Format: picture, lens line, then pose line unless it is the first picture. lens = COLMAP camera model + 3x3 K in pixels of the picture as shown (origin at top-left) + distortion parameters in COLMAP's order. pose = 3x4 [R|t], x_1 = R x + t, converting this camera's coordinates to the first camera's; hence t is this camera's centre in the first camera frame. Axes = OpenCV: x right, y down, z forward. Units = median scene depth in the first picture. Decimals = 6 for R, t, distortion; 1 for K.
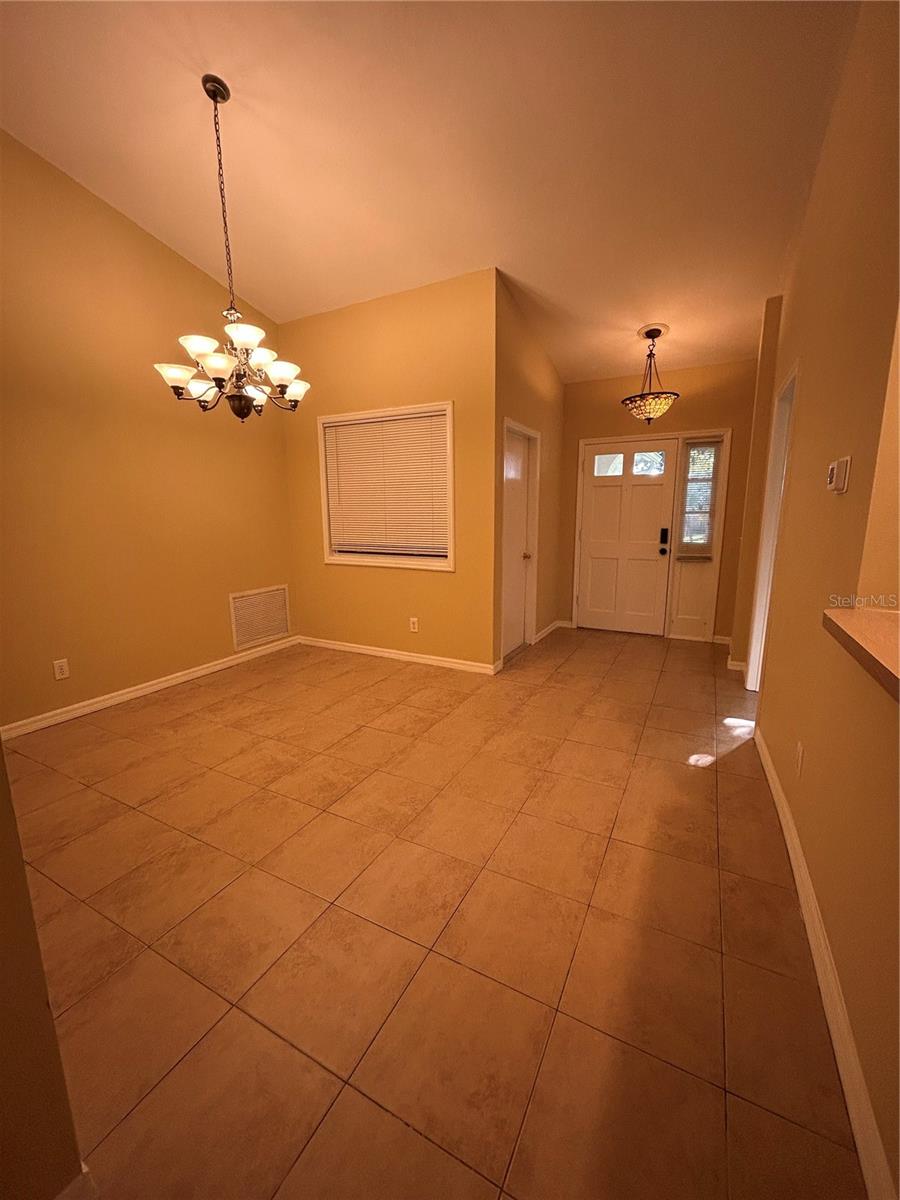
lens RADIAL K [[482.6, 0, 452.0], [0, 482.6, 597.6], [0, 0, 1]] dist [0.001042, 0.000338]
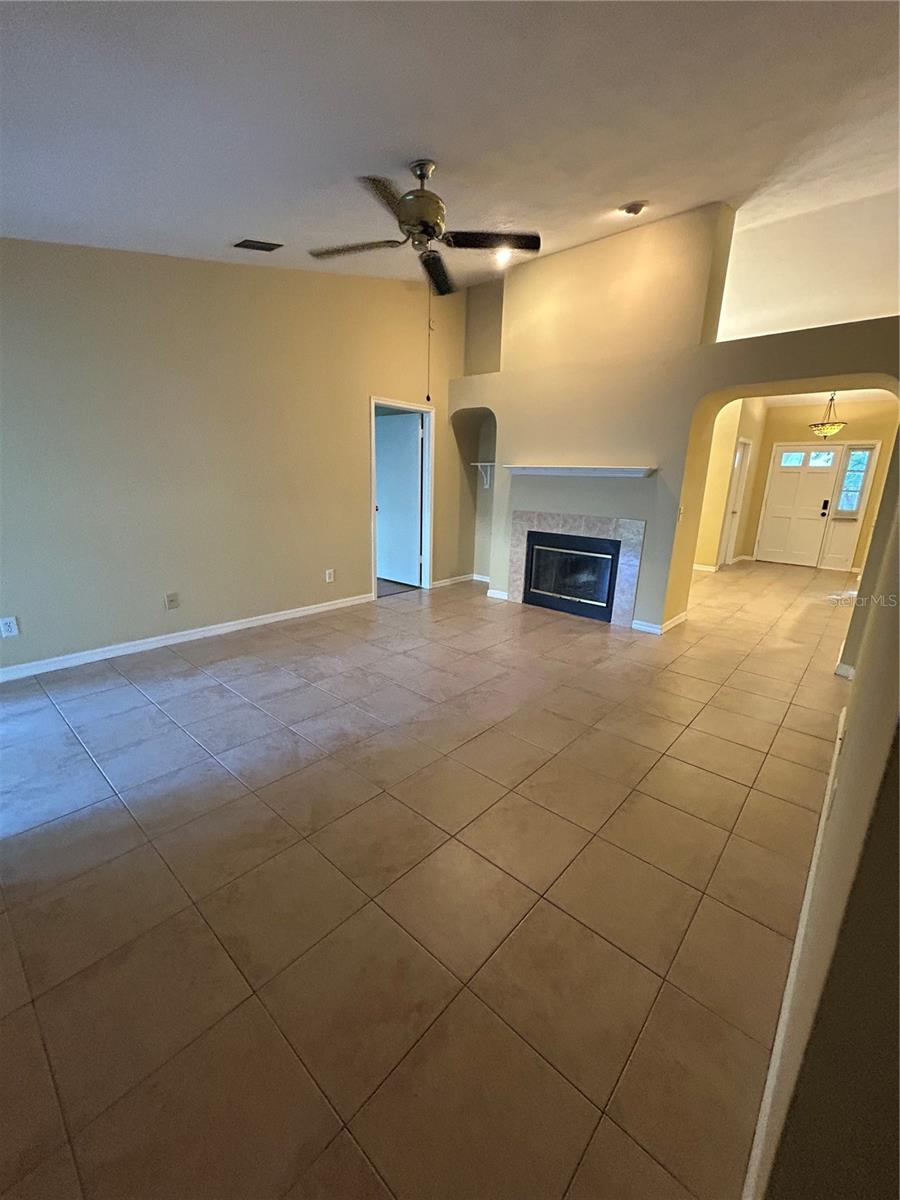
lens RADIAL K [[482.6, 0, 447.5], [0, 482.6, 602.0], [0, 0, 1]] dist [0.001042, 0.000338]
pose [[0.969189, 0.095998, -0.226843, -0.409113], [-0.080641, 0.993838, 0.076047, 0.182555], [0.232745, -0.055411, 0.970958, -0.926694]]
